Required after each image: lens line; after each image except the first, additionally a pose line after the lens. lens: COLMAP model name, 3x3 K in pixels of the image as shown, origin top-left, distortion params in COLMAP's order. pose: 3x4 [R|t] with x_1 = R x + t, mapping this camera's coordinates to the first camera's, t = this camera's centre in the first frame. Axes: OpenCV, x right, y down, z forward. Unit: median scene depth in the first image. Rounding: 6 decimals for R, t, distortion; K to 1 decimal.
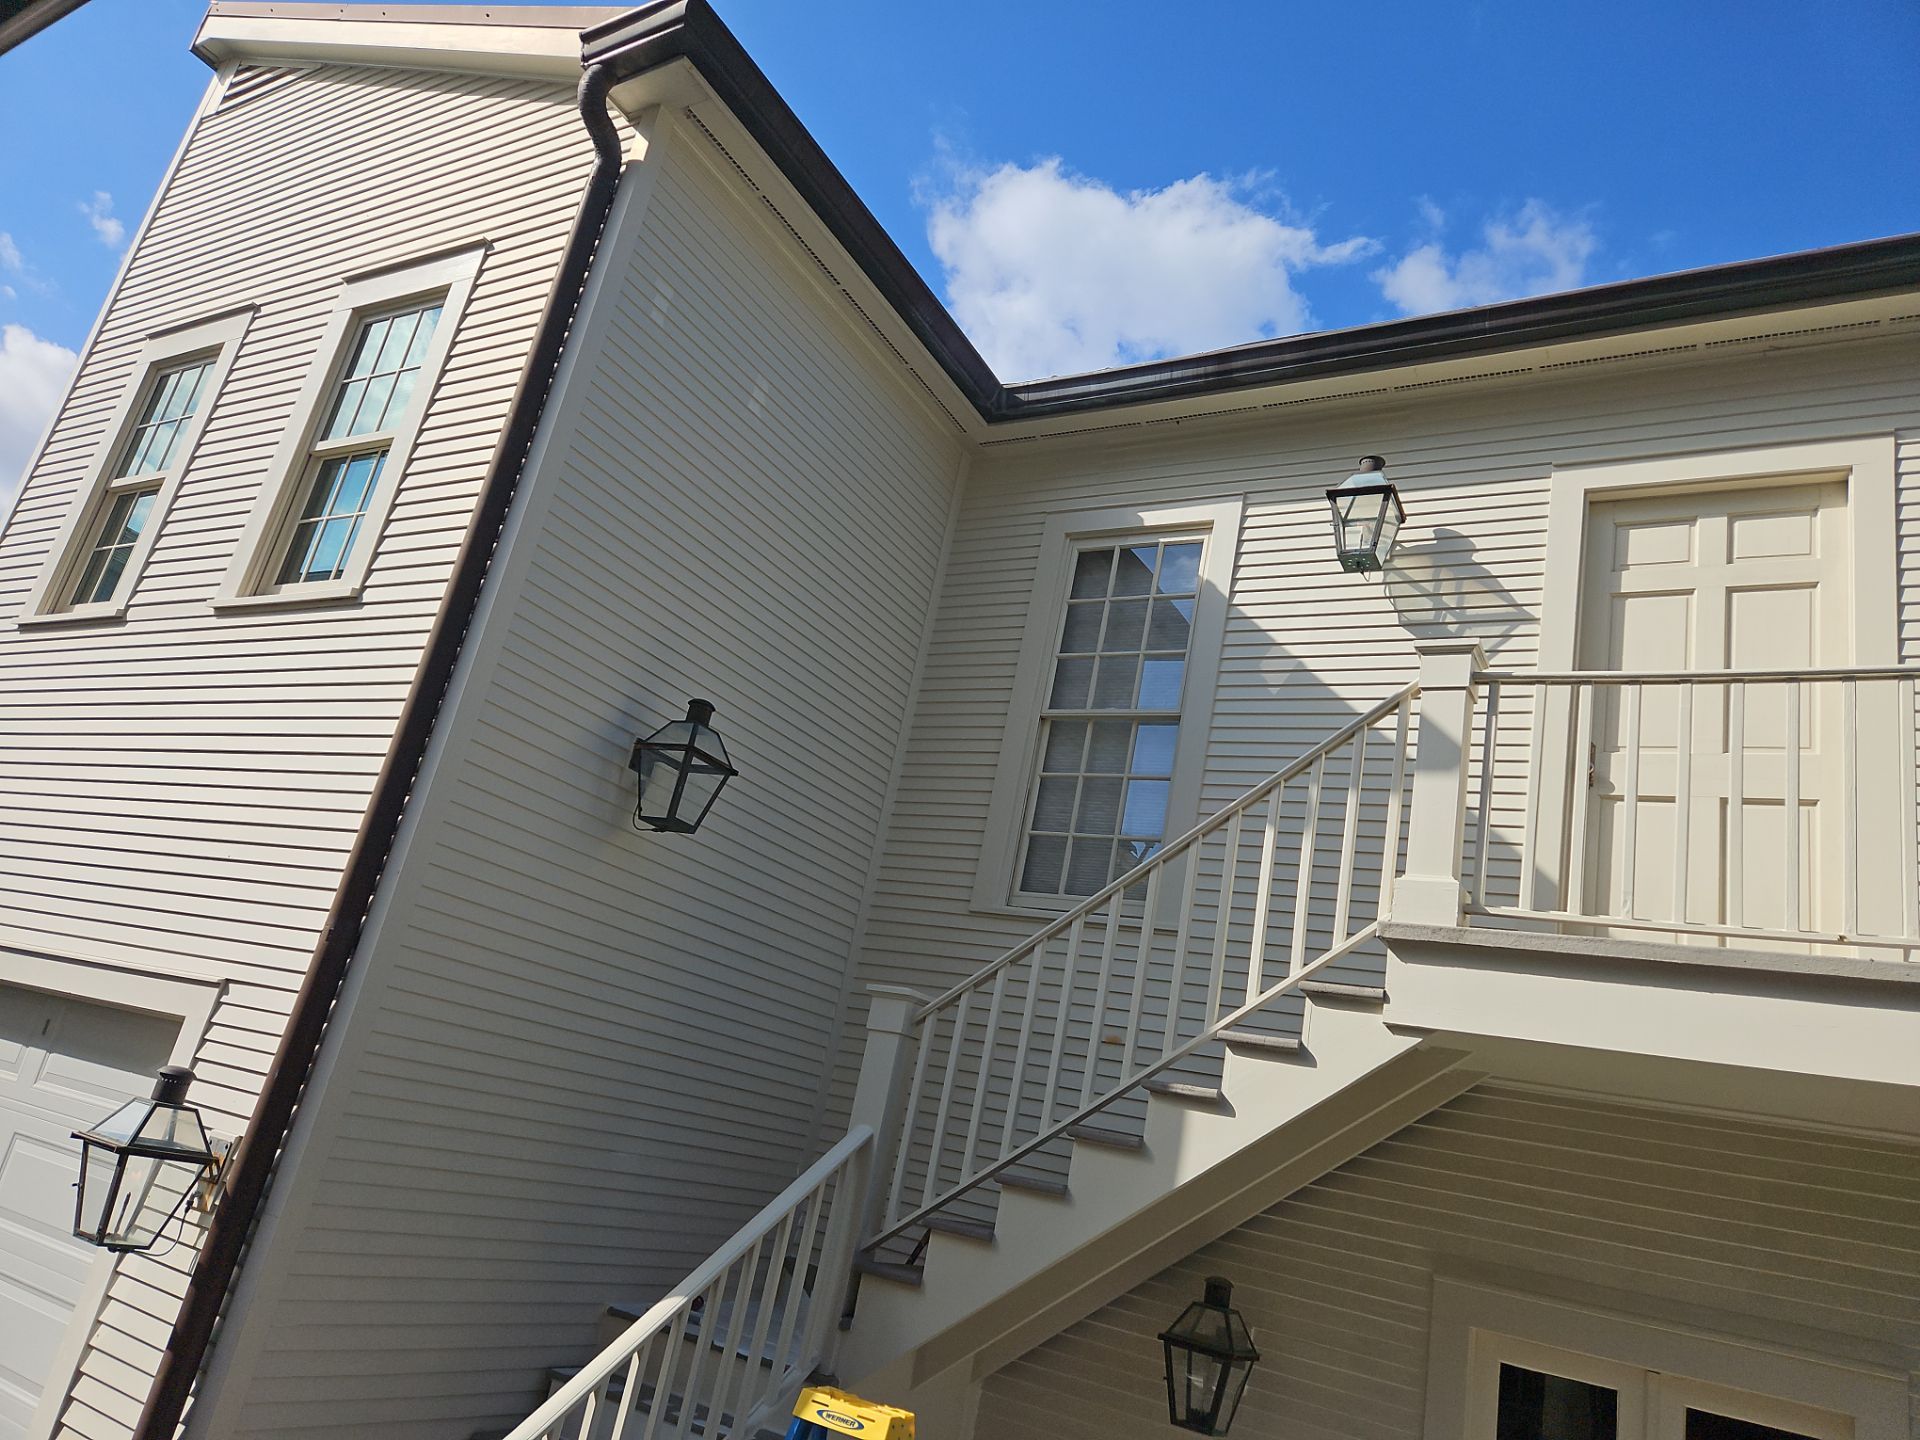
lens RADIAL K [[1291.1, 0, 970.1], [0, 1291.1, 743.3], [0, 0, 1]] dist [0.081059, -0.047390]
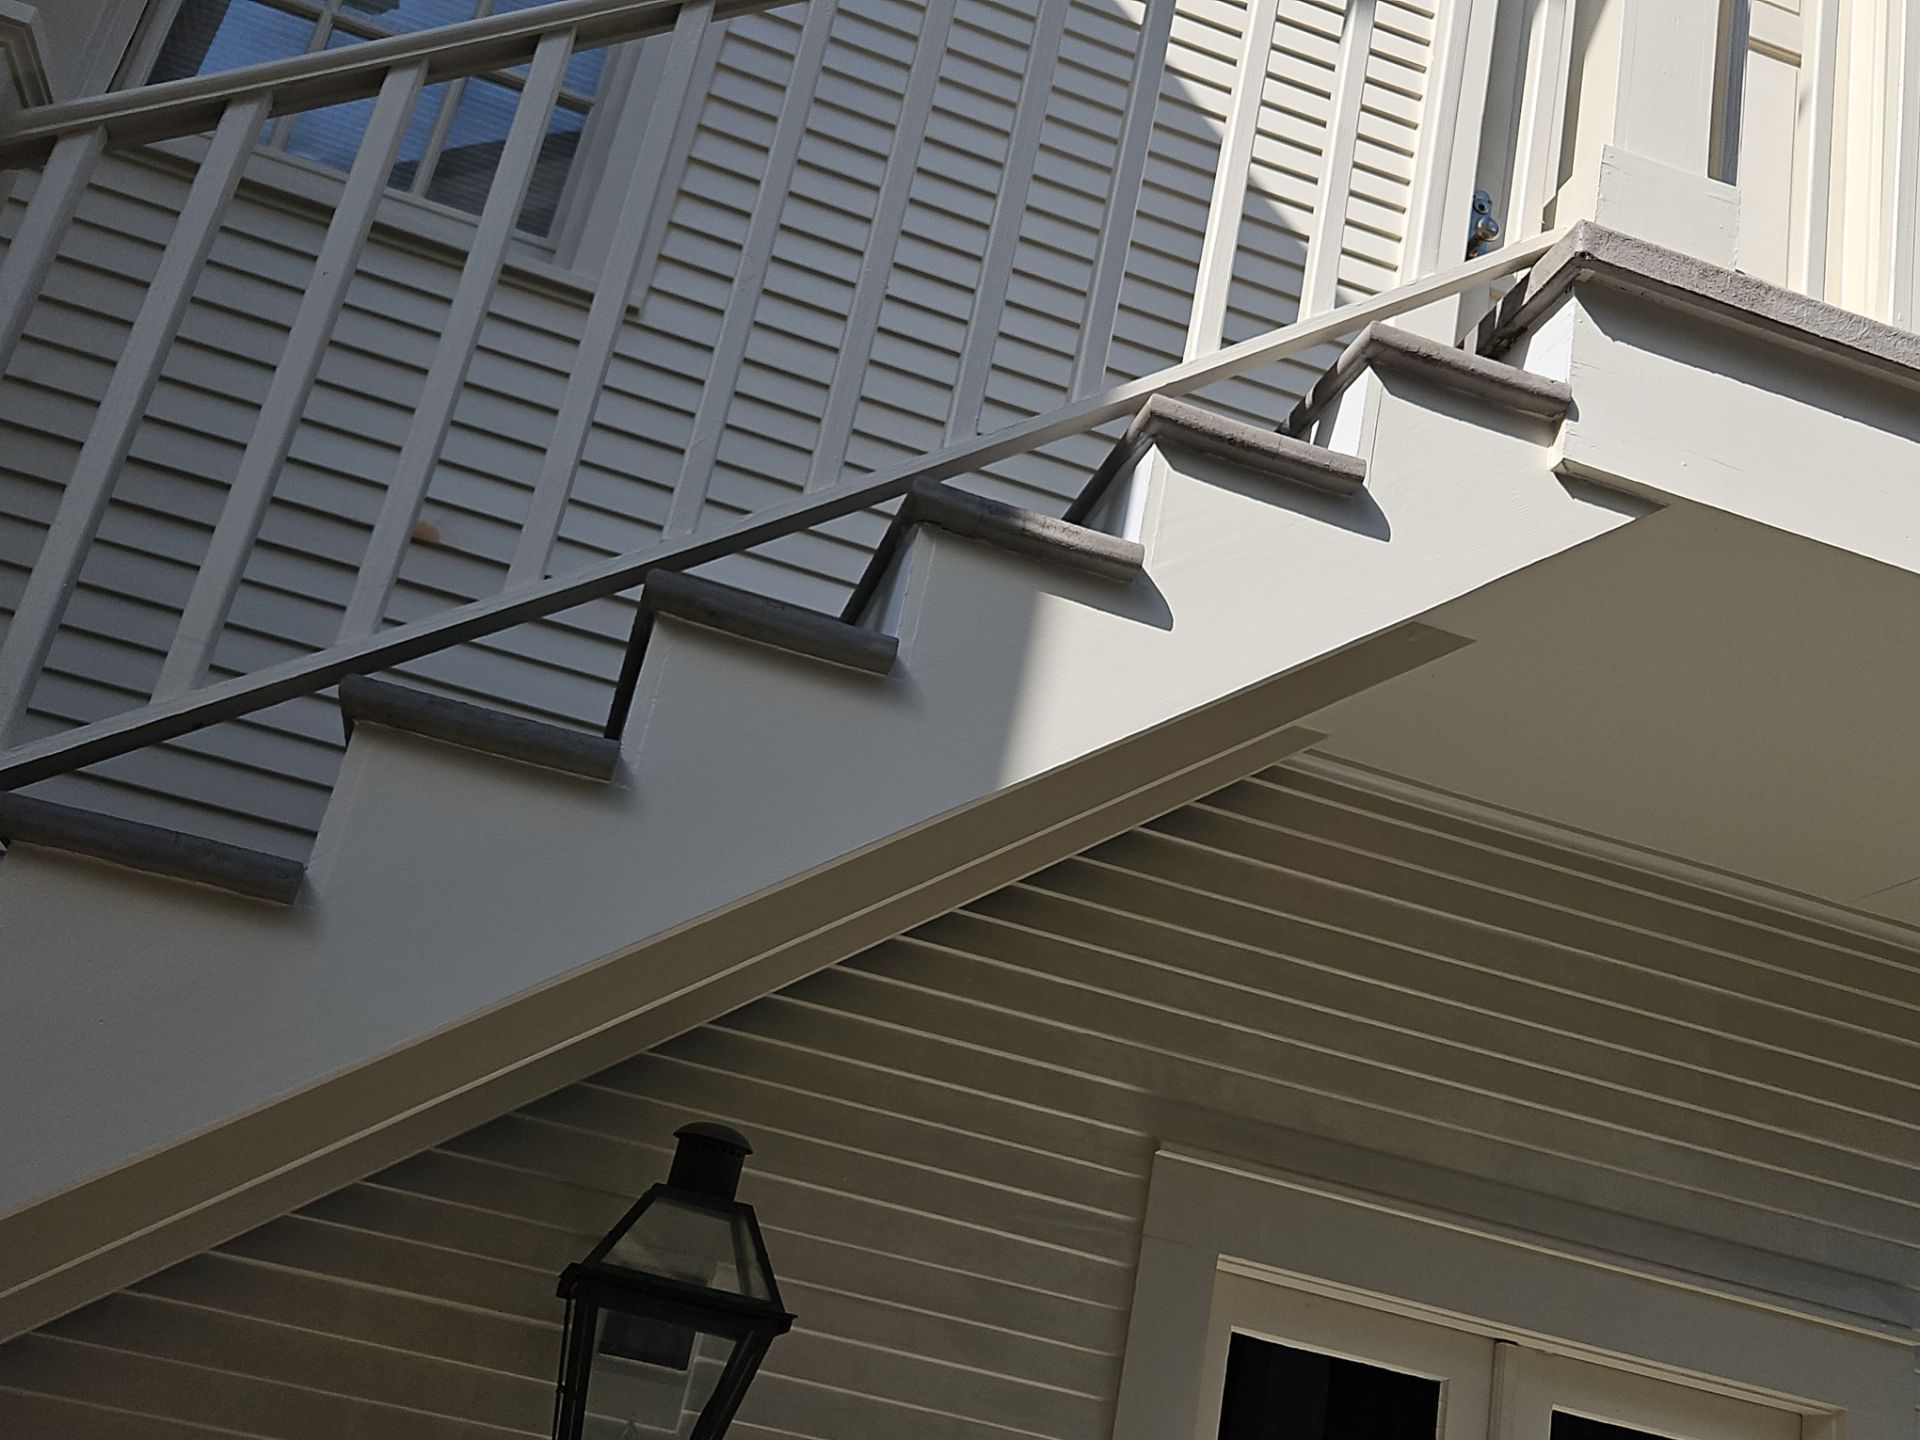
lens RADIAL K [[1945.7, 0, 990.8], [0, 1945.7, 718.6], [0, 0, 1]] dist [0.065599, 0.000000]
pose [[0.710885, 0.215523, 0.669471, -0.164403], [-0.263950, 0.964067, -0.030084, 0.327319], [-0.651899, -0.155321, 0.742229, 0.624885]]
